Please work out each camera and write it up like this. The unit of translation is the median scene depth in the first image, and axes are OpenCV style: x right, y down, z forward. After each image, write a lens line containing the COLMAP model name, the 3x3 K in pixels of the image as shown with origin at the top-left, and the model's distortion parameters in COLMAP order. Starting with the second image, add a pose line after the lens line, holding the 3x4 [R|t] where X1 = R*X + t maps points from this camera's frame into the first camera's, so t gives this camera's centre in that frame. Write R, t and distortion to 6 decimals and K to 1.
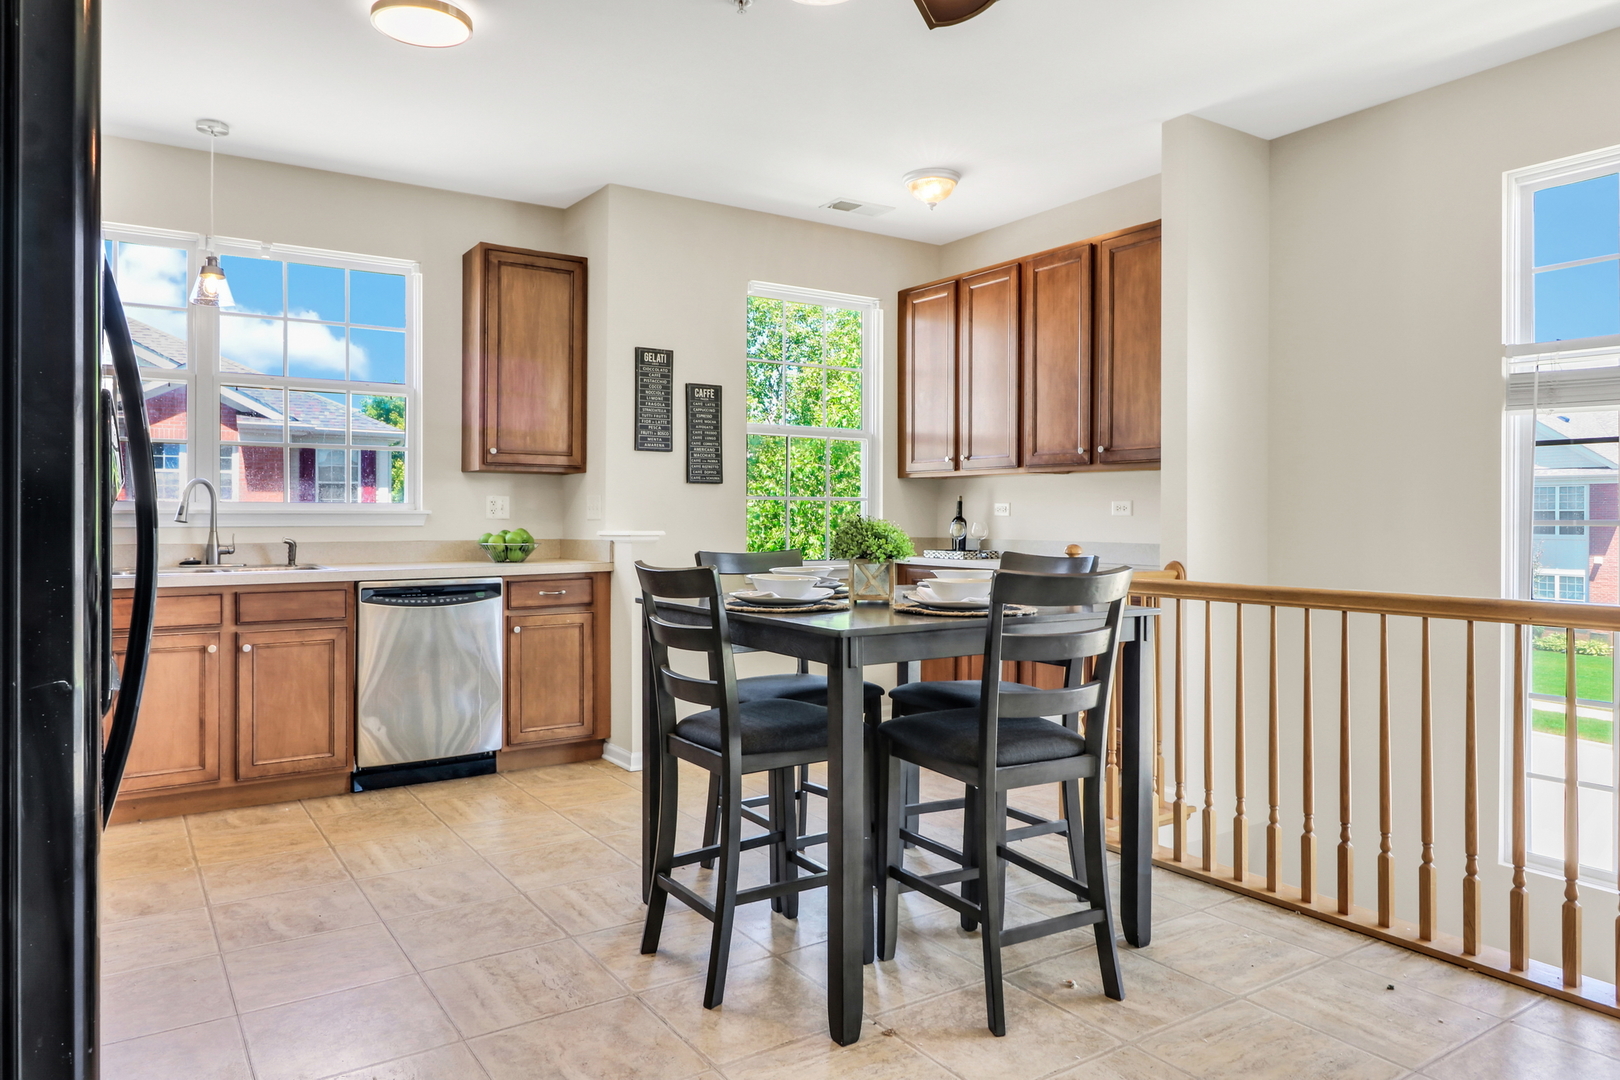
lens RADIAL K [[1050.5, 0, 798.7], [0, 1050.5, 533.9], [0, 0, 1]] dist [-0.000645, 0.000437]
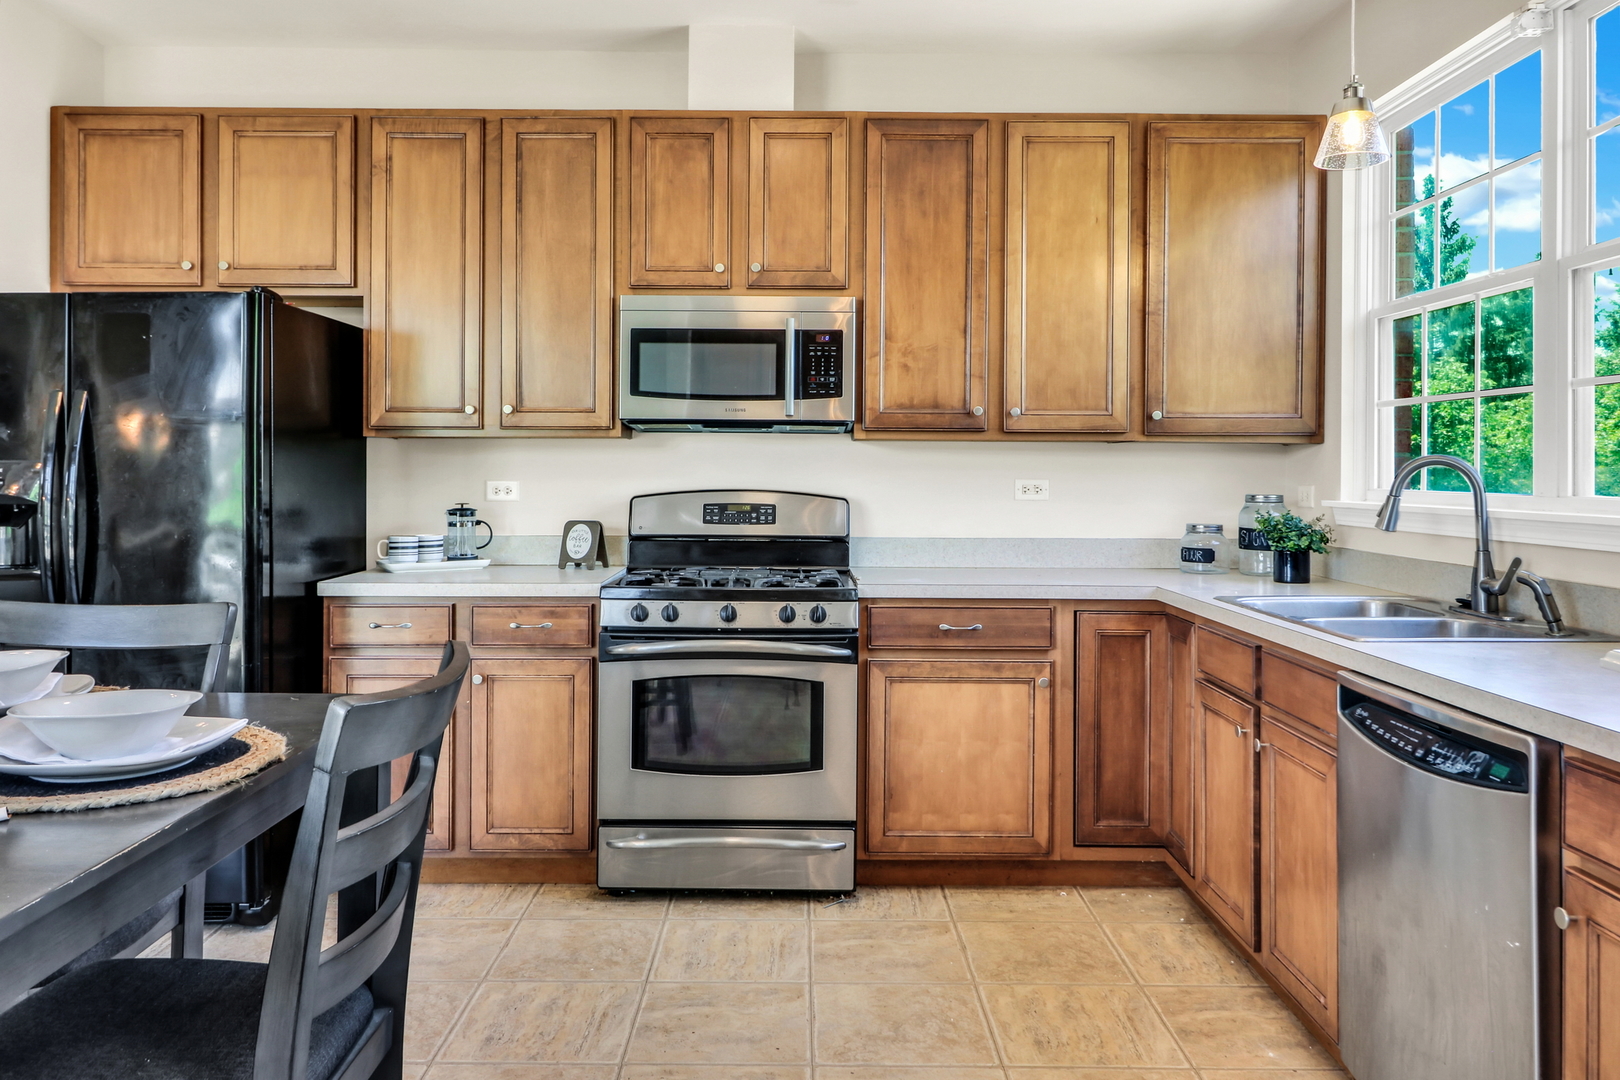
lens RADIAL K [[1170.4, 0, 806.2], [0, 1170.4, 467.1], [0, 0, 1]] dist [-0.000541, -0.001256]
pose [[-0.547349, -0.007876, -0.836867, 0.133173], [-0.021102, 0.999768, 0.004393, -0.035684], [0.836638, 0.020064, -0.547388, 0.908771]]
